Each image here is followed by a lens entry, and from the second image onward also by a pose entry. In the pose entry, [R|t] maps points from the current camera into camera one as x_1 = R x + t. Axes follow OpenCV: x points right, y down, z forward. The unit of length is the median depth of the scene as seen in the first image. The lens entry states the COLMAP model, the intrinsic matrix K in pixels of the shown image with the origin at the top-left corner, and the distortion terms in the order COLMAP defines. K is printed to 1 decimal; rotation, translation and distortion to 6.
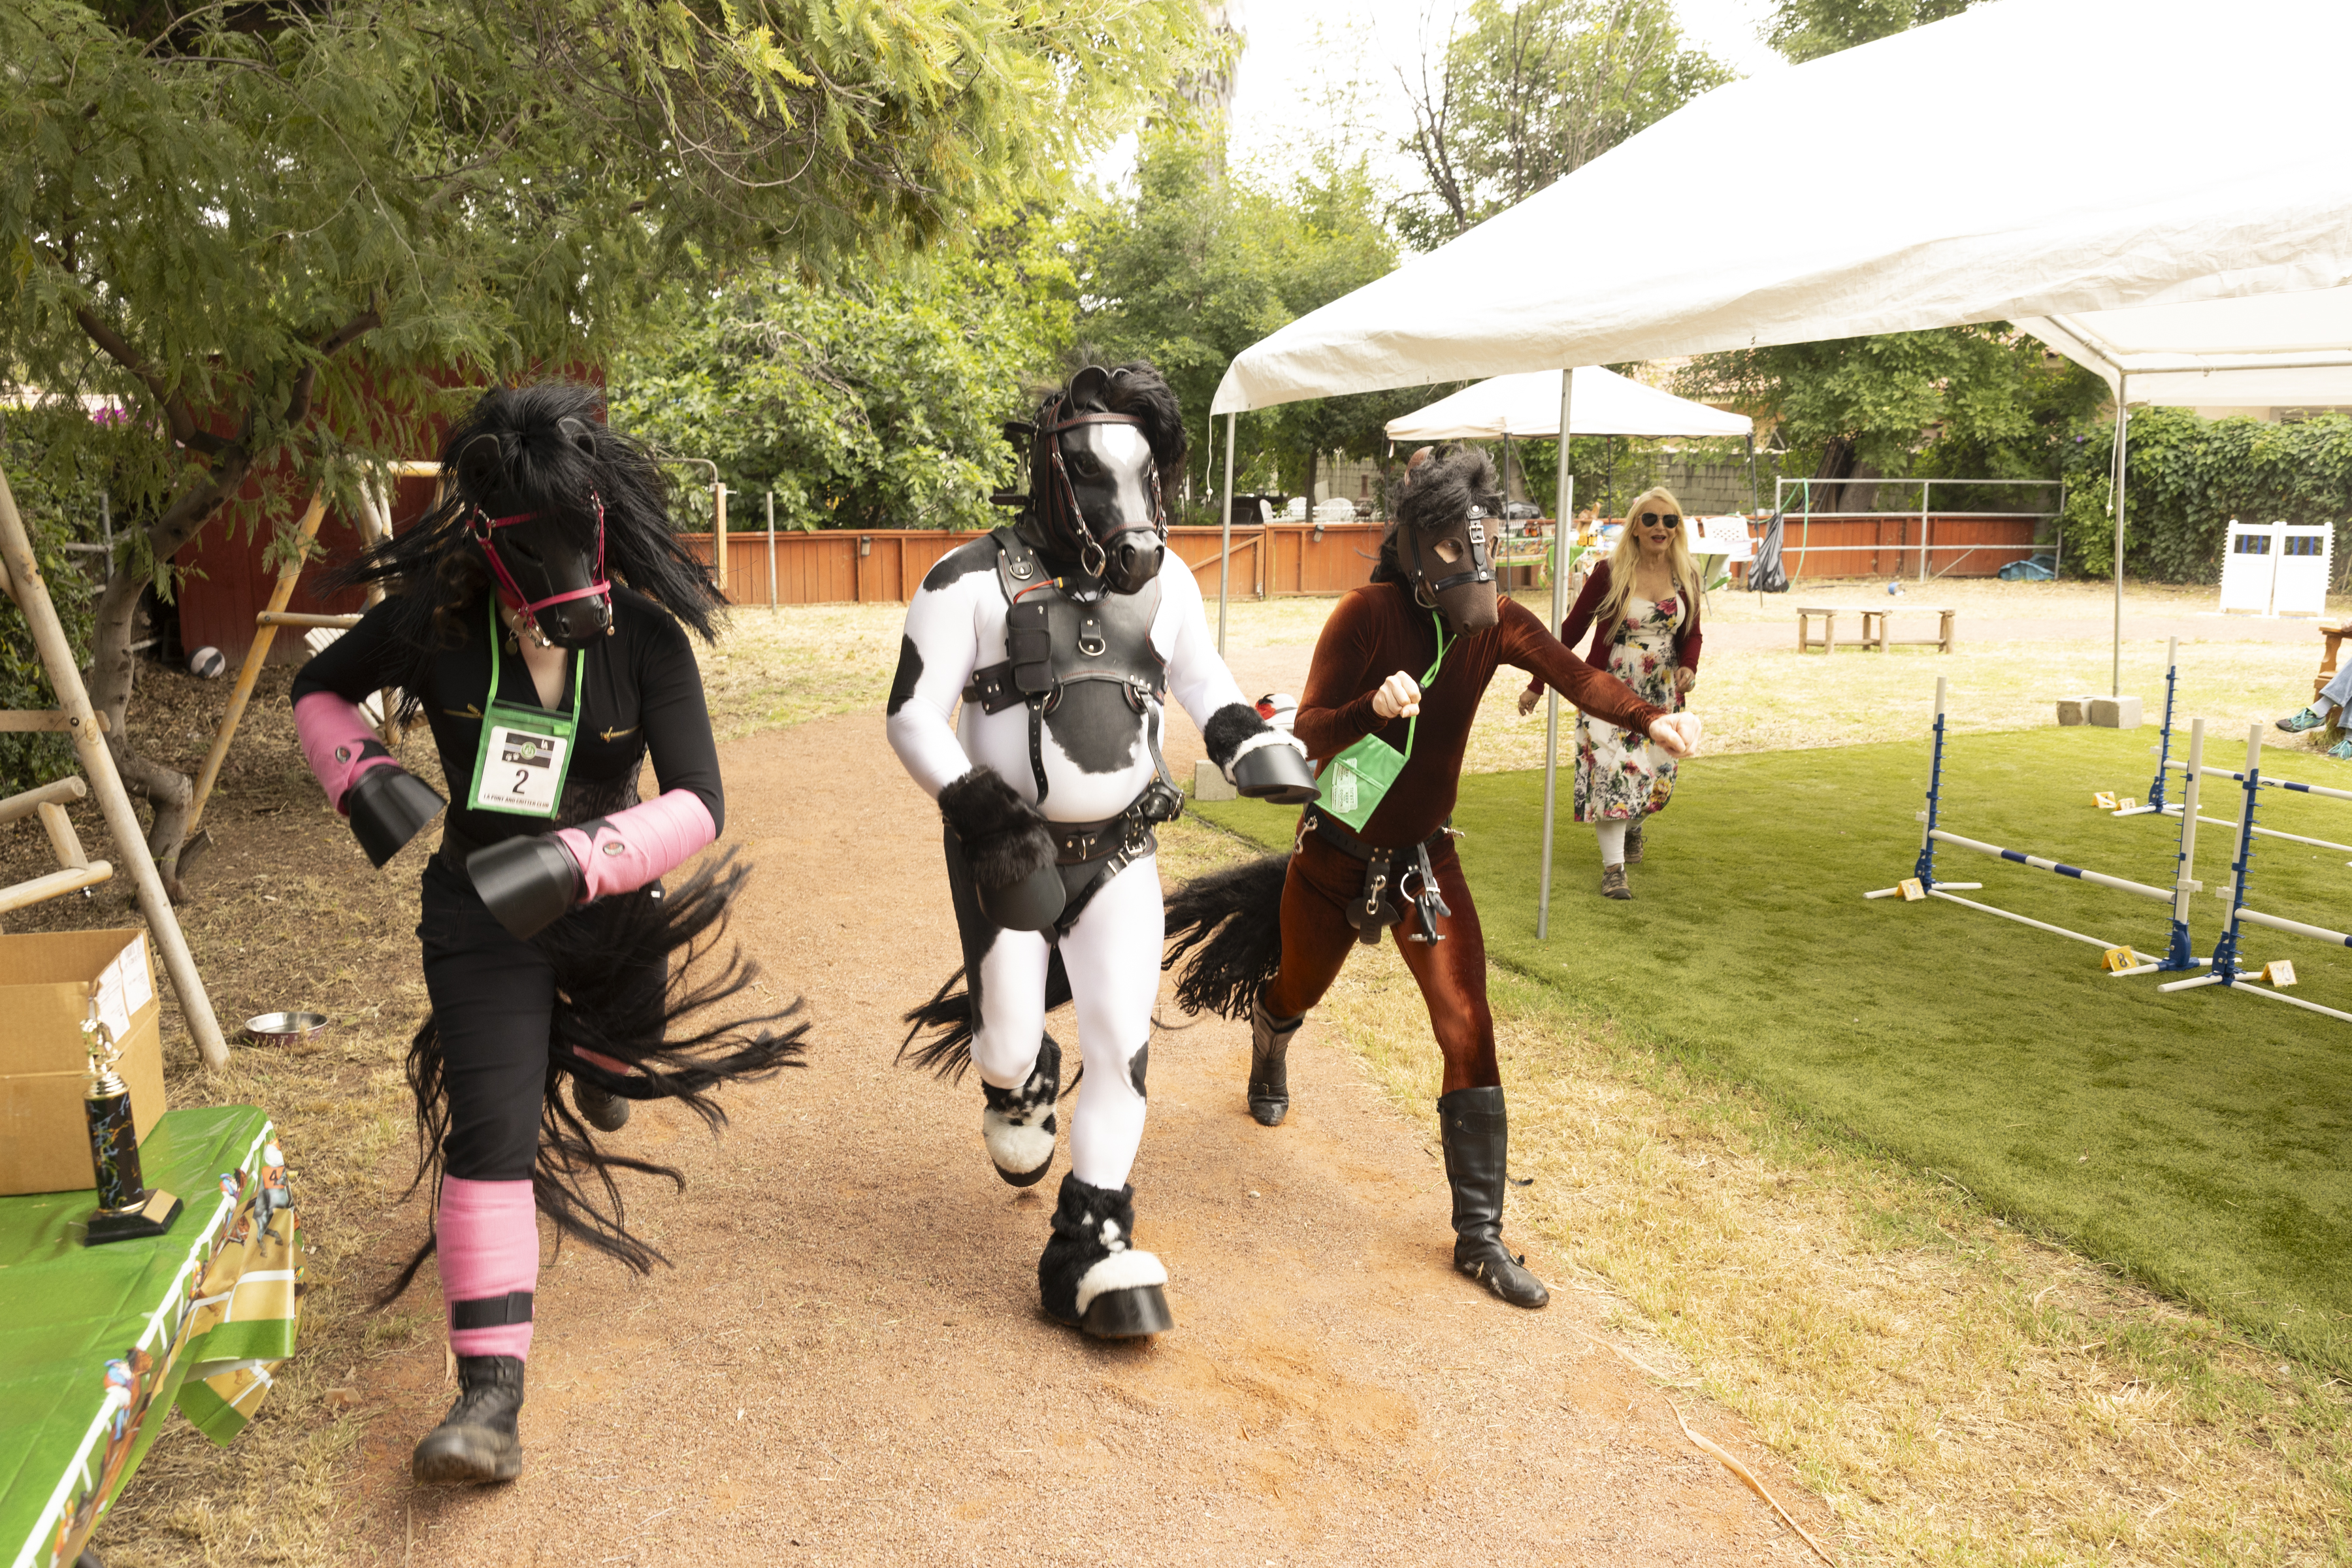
lens RADIAL K [[1843.9, 0, 1151.2], [0, 1843.9, 792.8], [0, 0, 1]] dist [-0.023650, 0.013735]
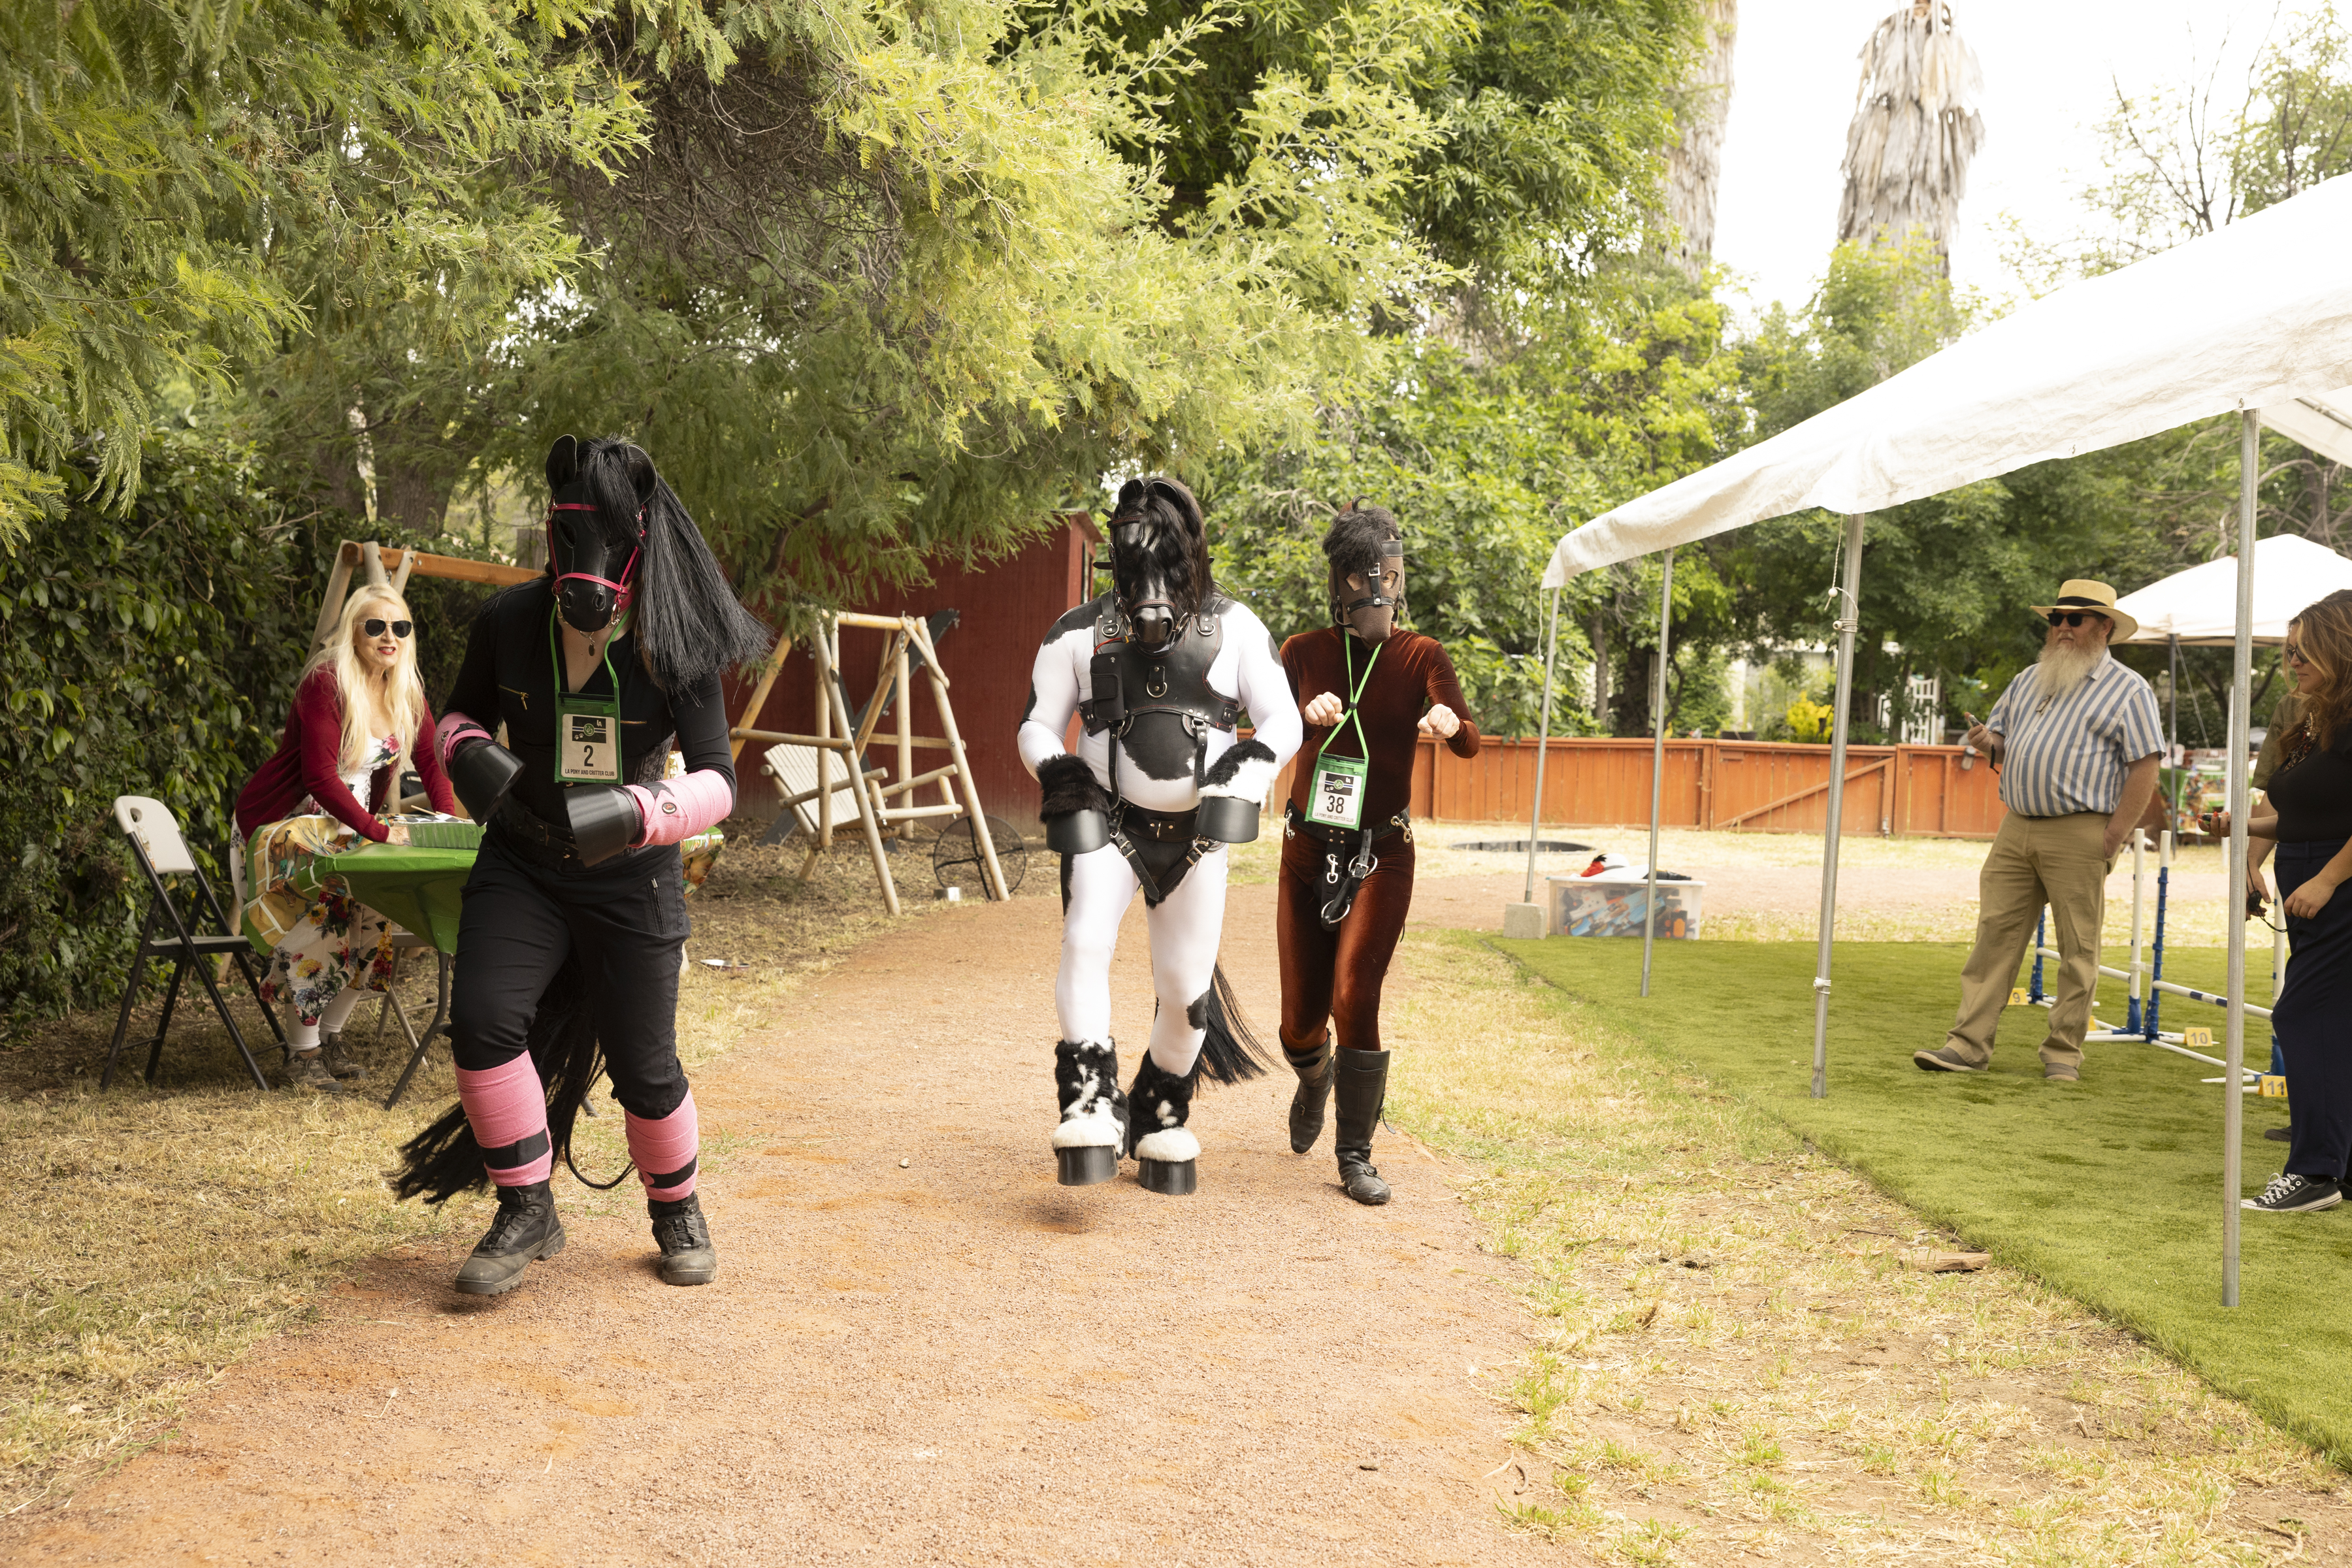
lens RADIAL K [[2974.8, 0, 1140.6], [0, 2974.8, 821.5], [0, 0, 1]] dist [0.047213, 0.000000]
pose [[0.951081, 0.042722, -0.305974, 0.158964], [-0.083328, 0.989161, -0.120901, 0.074642], [0.297492, 0.140483, 0.944332, -0.326266]]
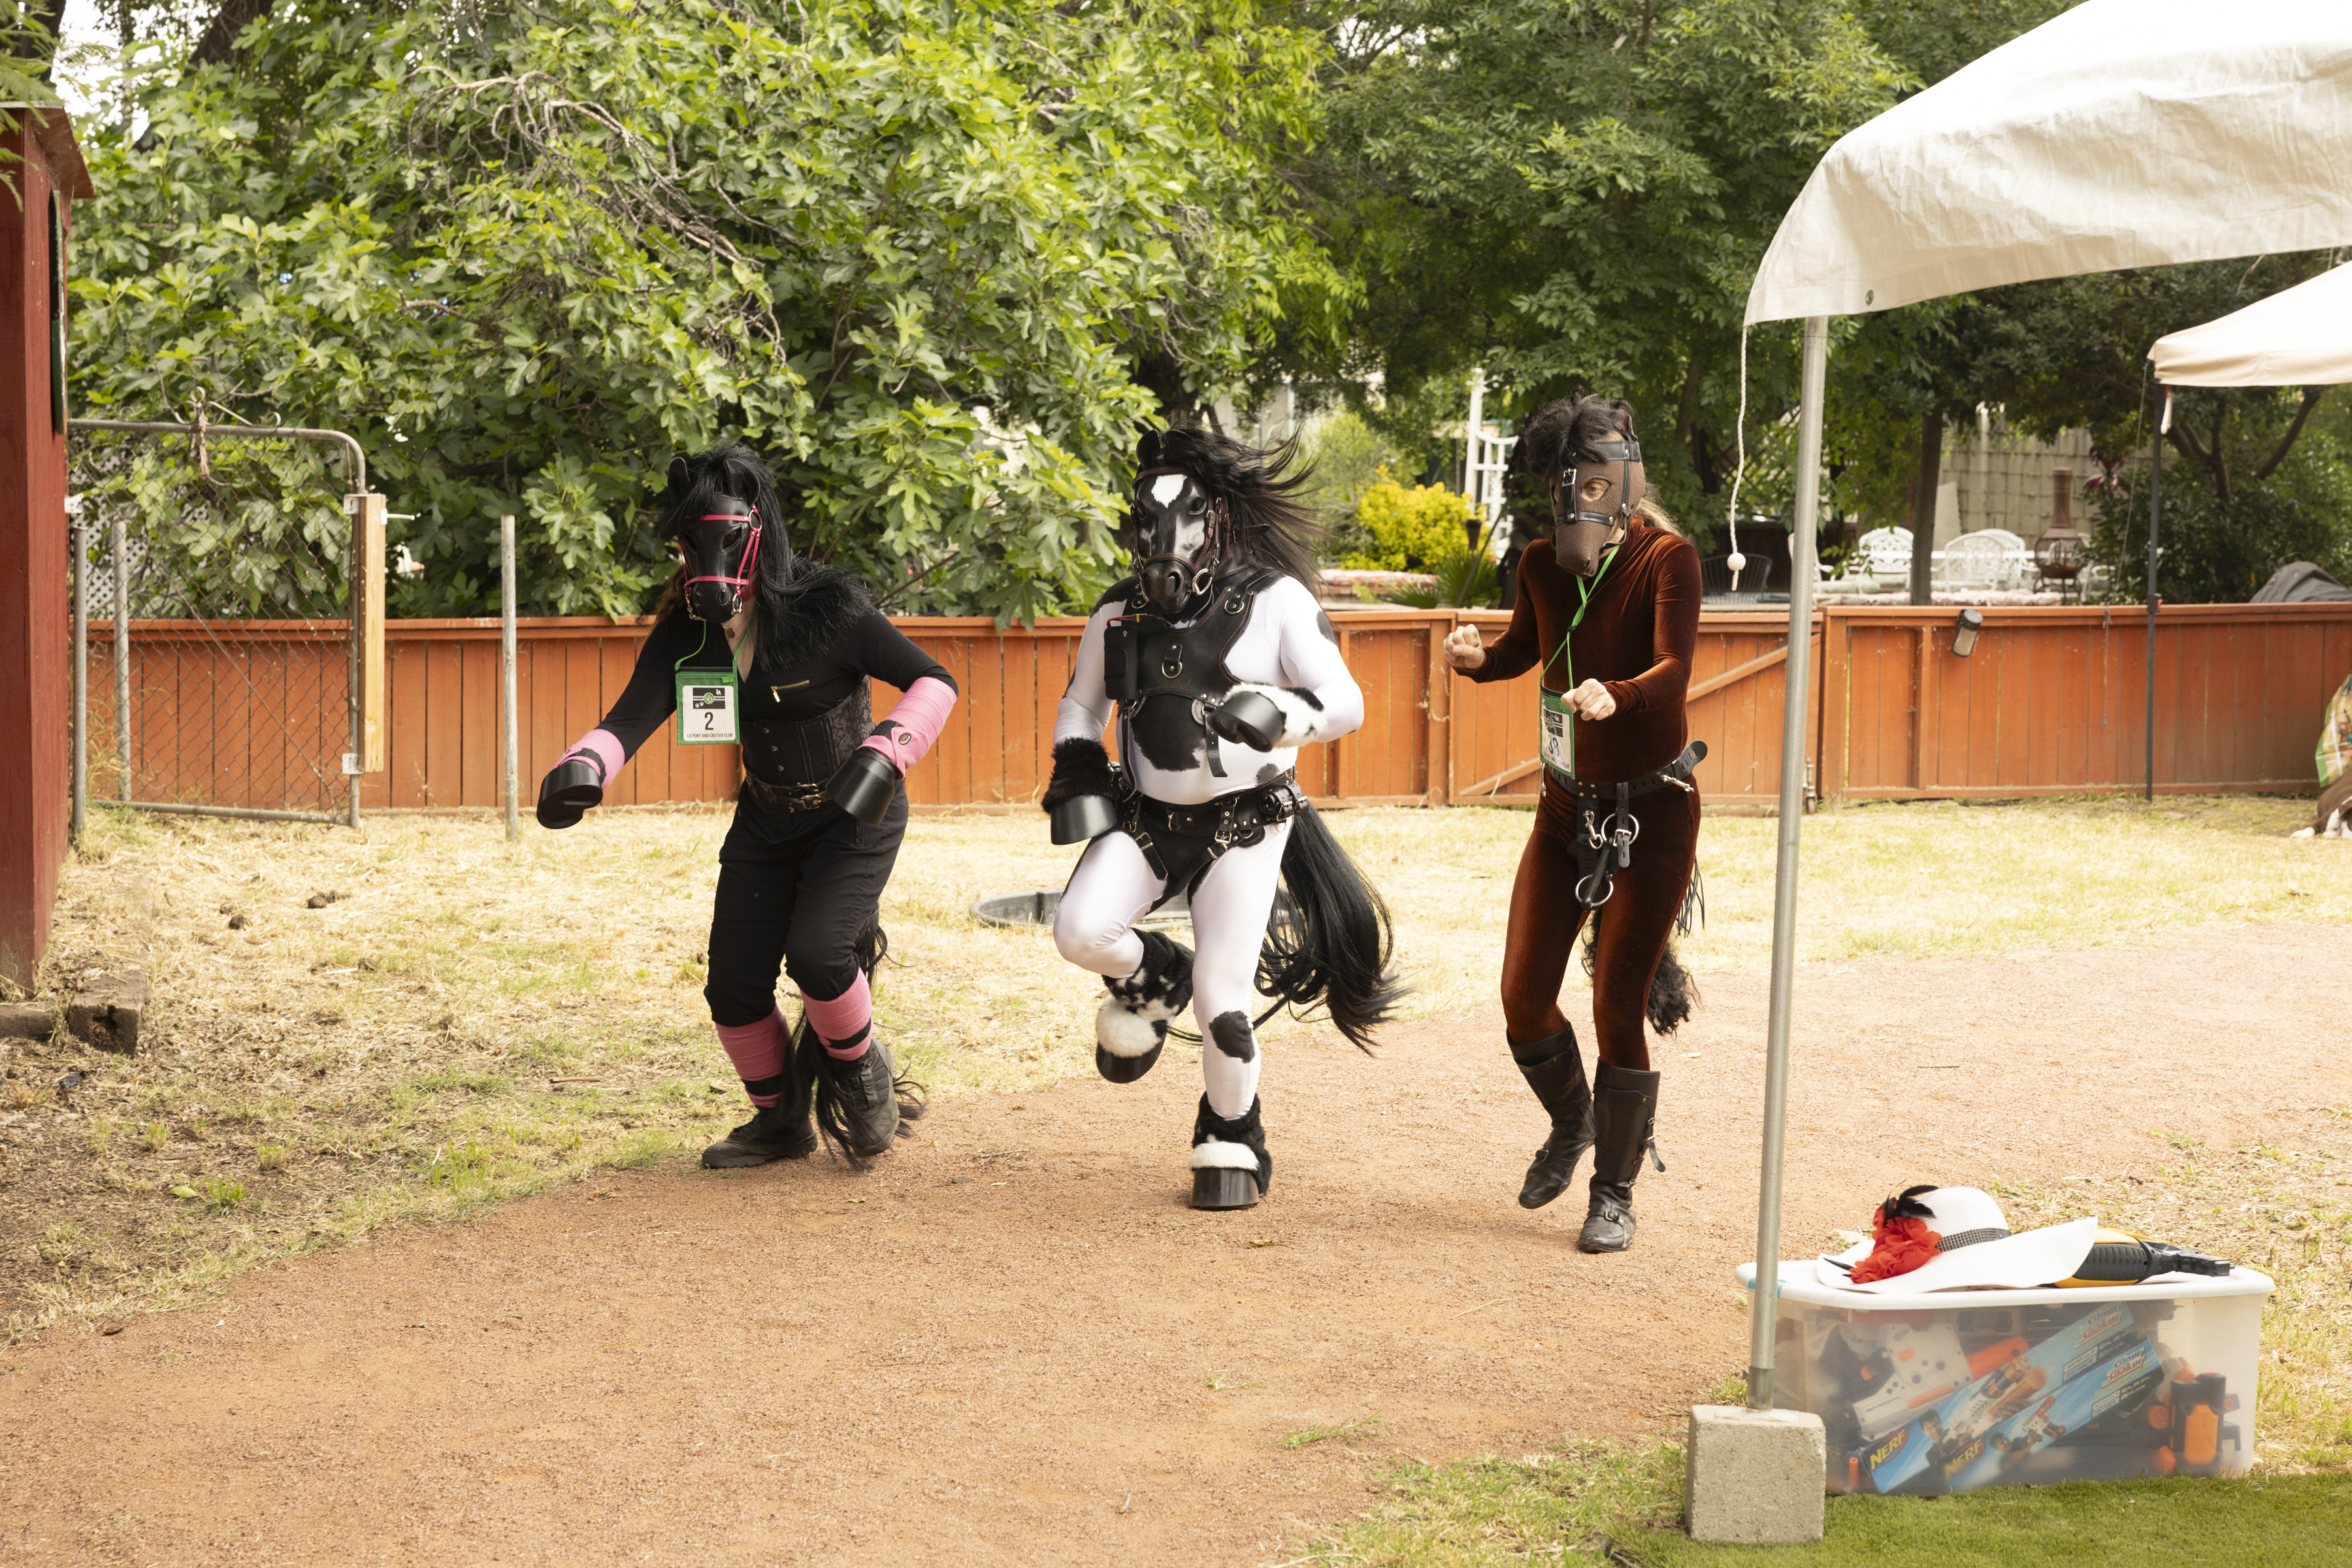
lens RADIAL K [[4438.0, 0, 1139.3], [0, 4438.0, 795.1], [0, 0, 1]] dist [0.051164, 0.000000]
pose [[0.996793, 0.012067, -0.079105, -0.004986], [-0.019501, 0.995391, -0.093891, -0.021955], [0.077607, 0.095132, 0.992435, 0.103947]]
